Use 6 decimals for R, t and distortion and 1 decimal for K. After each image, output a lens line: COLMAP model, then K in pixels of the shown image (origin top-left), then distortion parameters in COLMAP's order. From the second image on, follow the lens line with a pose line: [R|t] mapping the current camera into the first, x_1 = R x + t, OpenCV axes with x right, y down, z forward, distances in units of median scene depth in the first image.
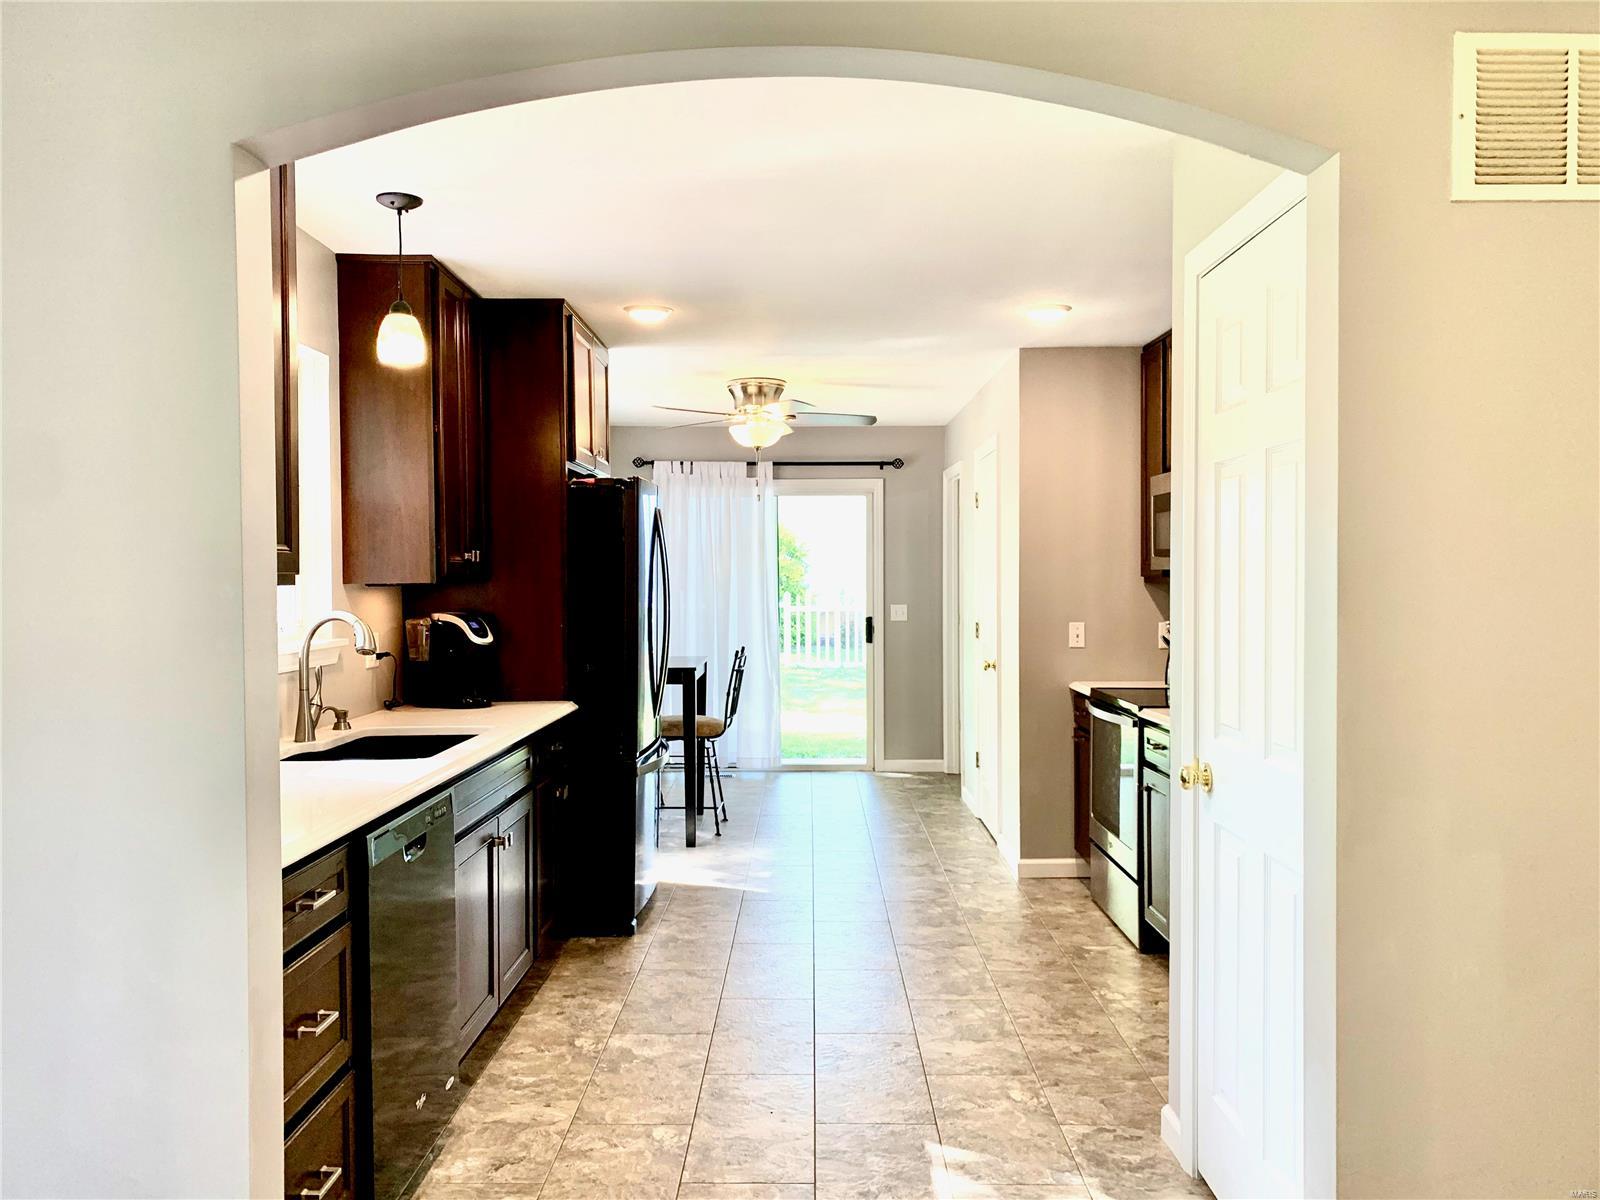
lens RADIAL K [[1223.4, 0, 781.9], [0, 1223.4, 599.7], [0, 0, 1]] dist [-0.078215, 0.001949]
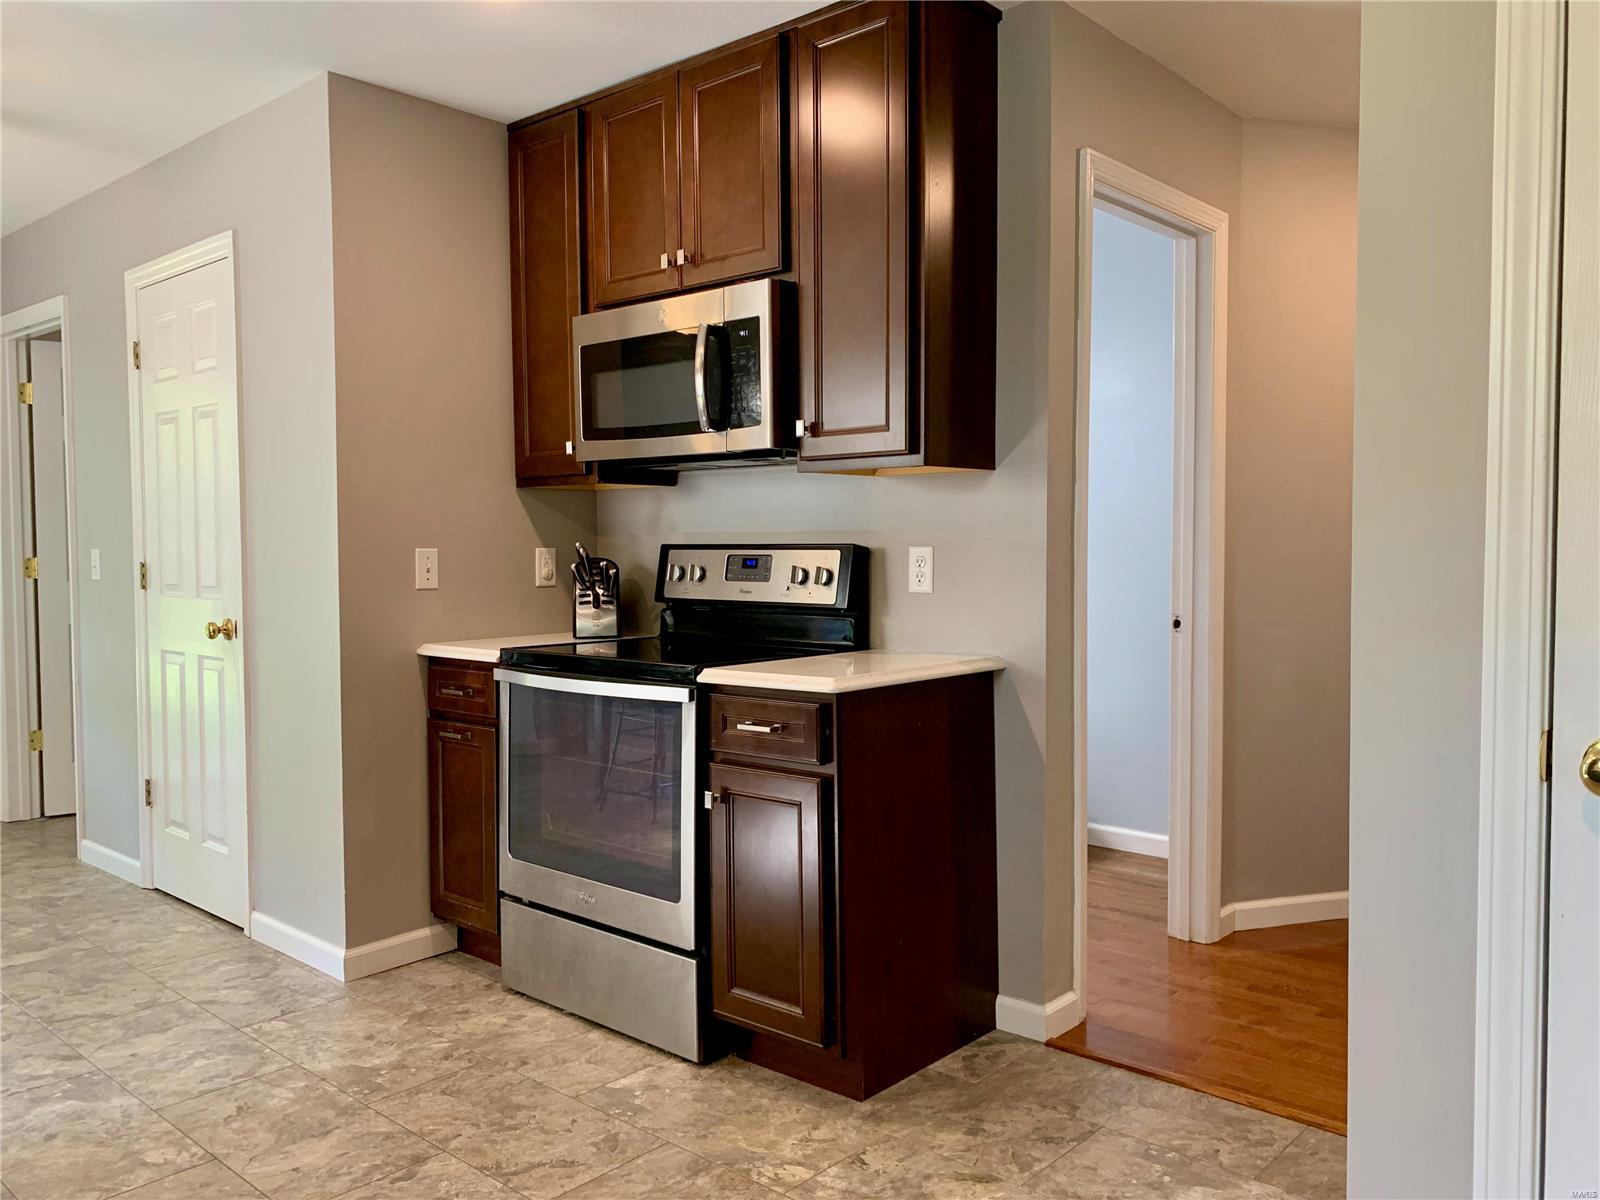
lens RADIAL K [[1221.3, 0, 800.0], [0, 1221.3, 600.0], [0, 0, 1]] dist [0.016228, -0.000724]
pose [[0.645783, -0.033870, 0.762769, -0.119297], [0.016942, 0.999405, 0.030034, 0.031374], [-0.763333, -0.006472, 0.645973, 0.482366]]
